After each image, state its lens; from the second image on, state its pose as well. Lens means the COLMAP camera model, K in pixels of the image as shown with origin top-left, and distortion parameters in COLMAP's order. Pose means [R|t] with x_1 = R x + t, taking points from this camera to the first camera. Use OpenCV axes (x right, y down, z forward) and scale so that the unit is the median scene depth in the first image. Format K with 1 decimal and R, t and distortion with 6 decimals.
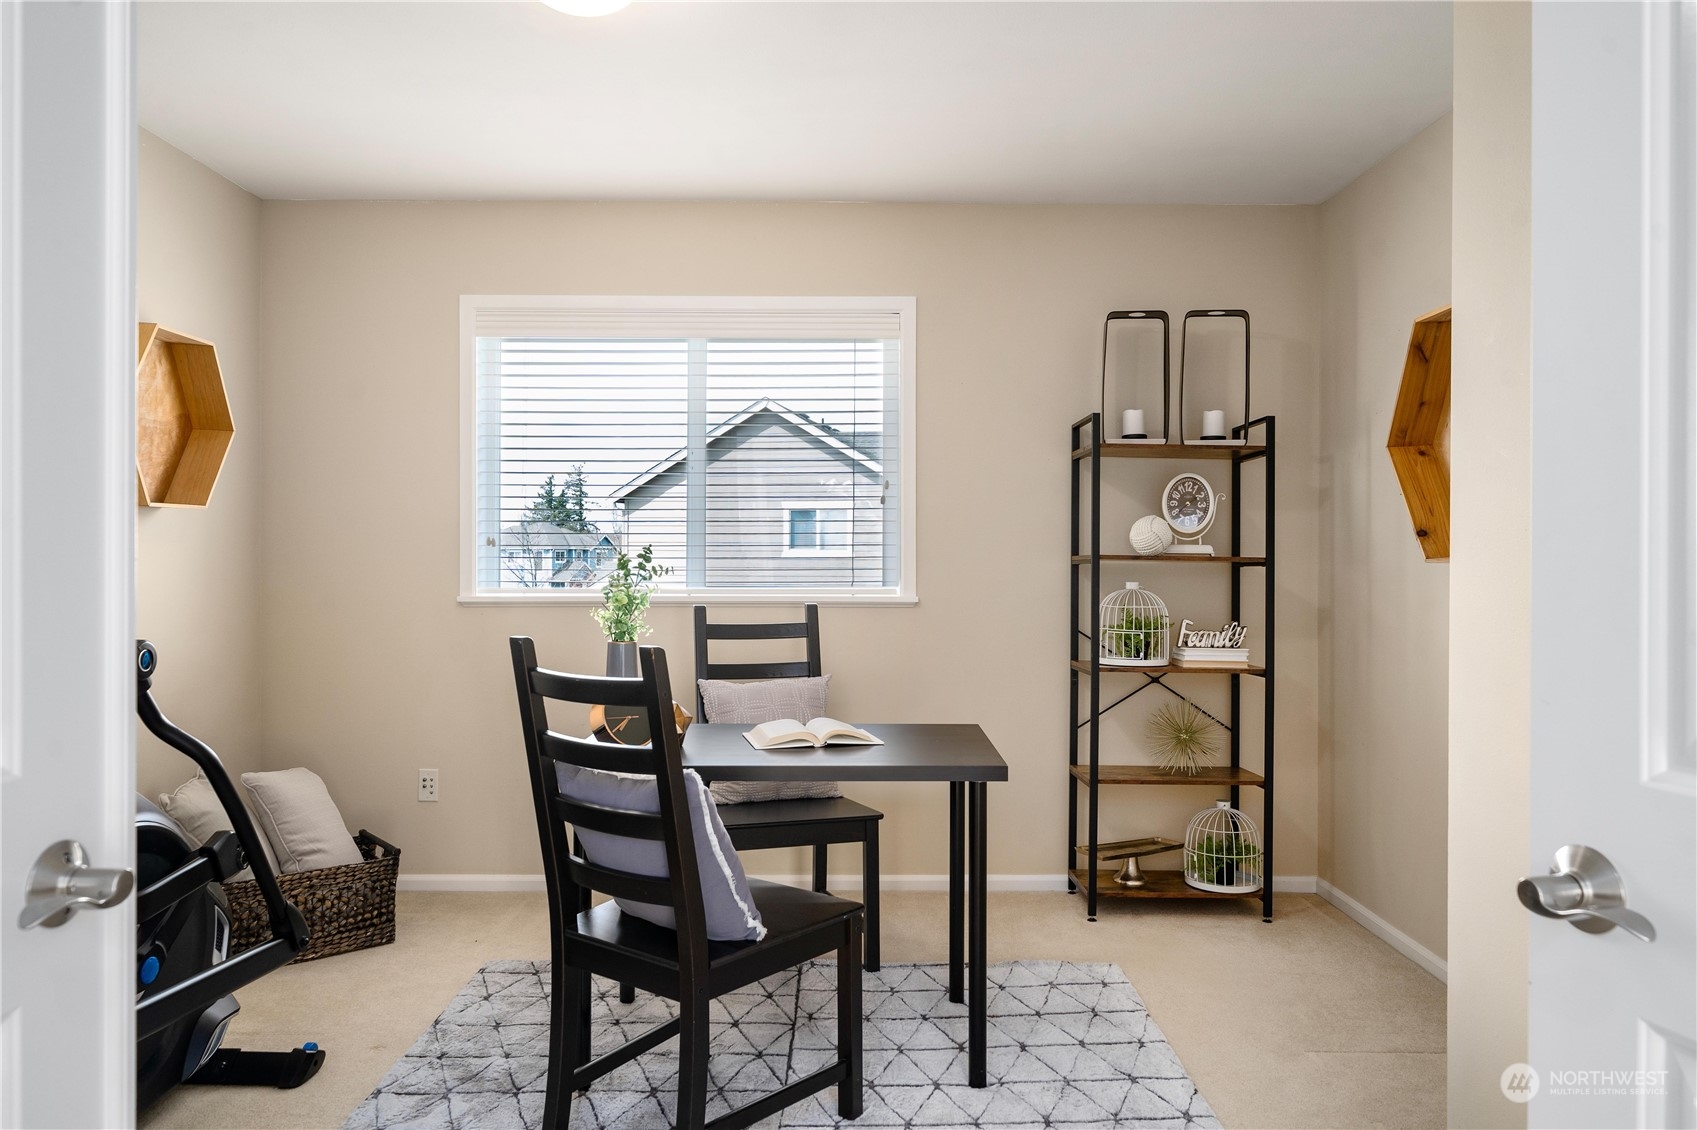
lens RADIAL K [[1137.4, 0, 846.8], [0, 1137.4, 559.9], [0, 0, 1]] dist [0.002300, 0.001609]
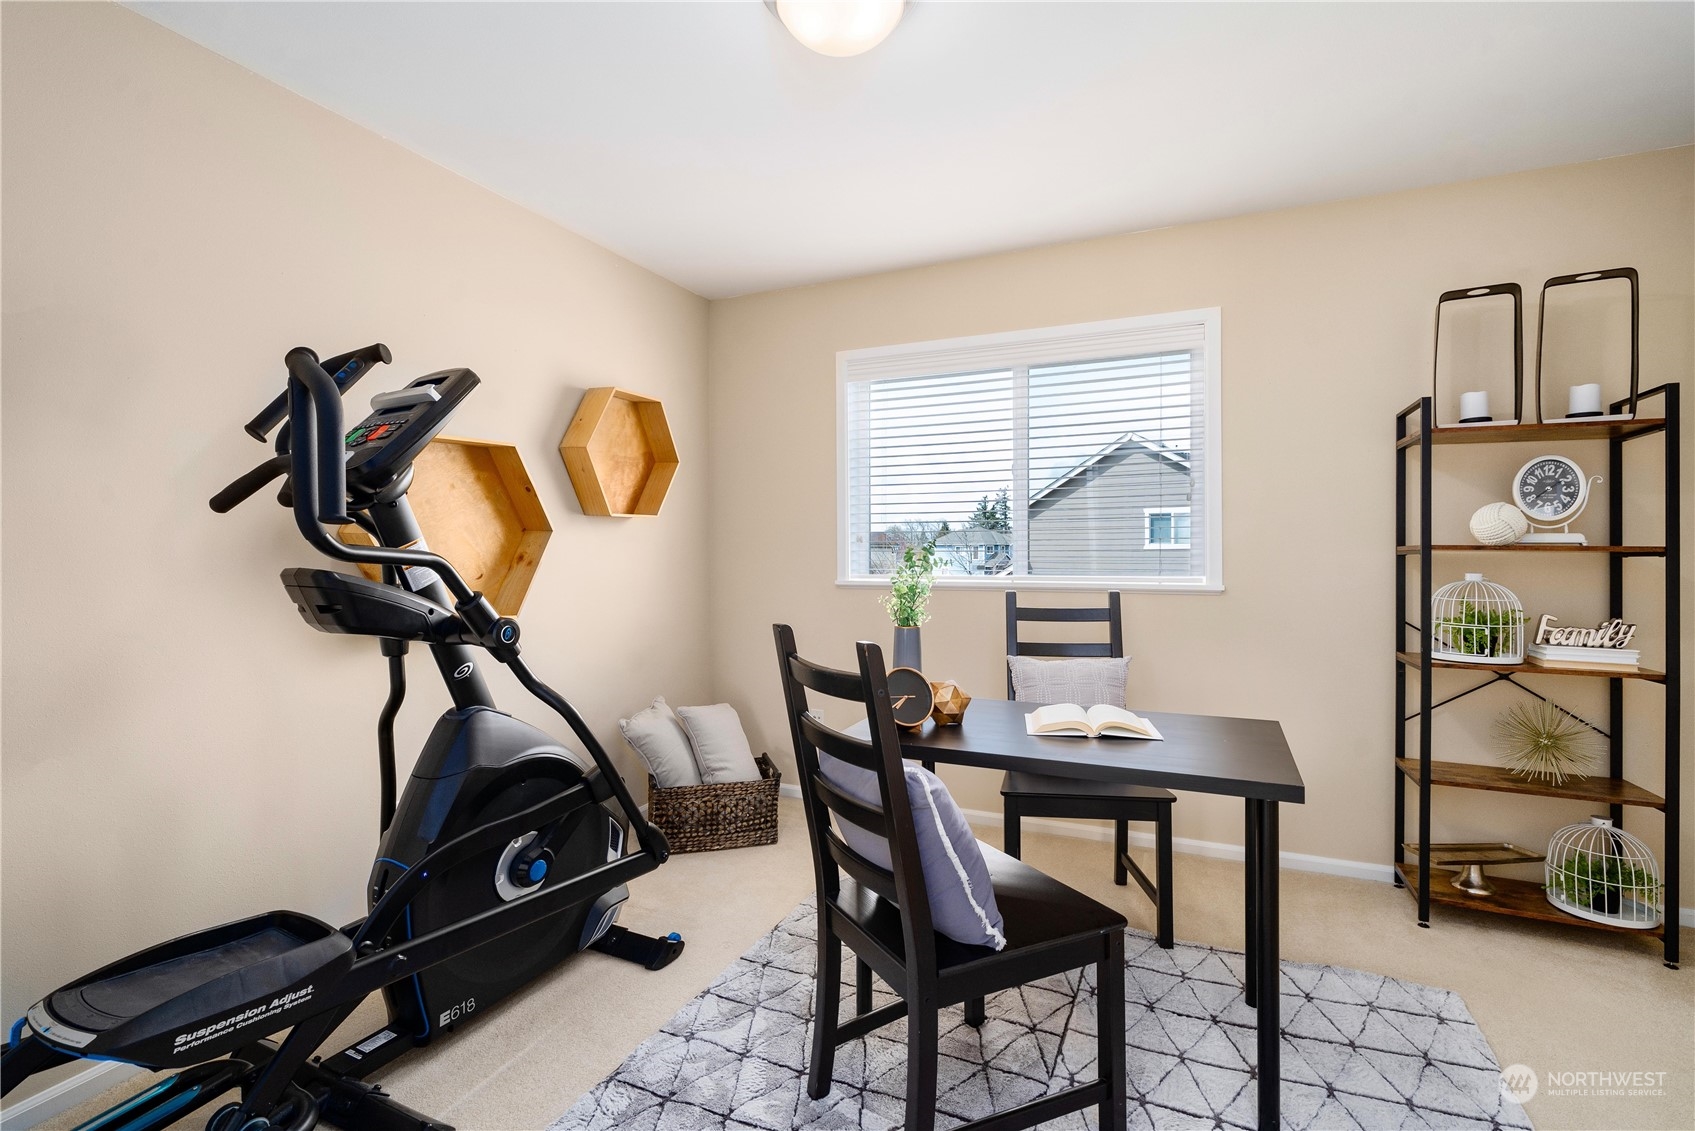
lens RADIAL K [[770.3, 0, 848.0], [0, 770.3, 552.1], [0, 0, 1]] dist [-0.000136, 0.001515]
pose [[0.909445, -0.004438, -0.415801, 0.044817], [0.004695, 0.999989, -0.000403, -0.000451], [0.415798, -0.001586, 0.909456, 0.203109]]
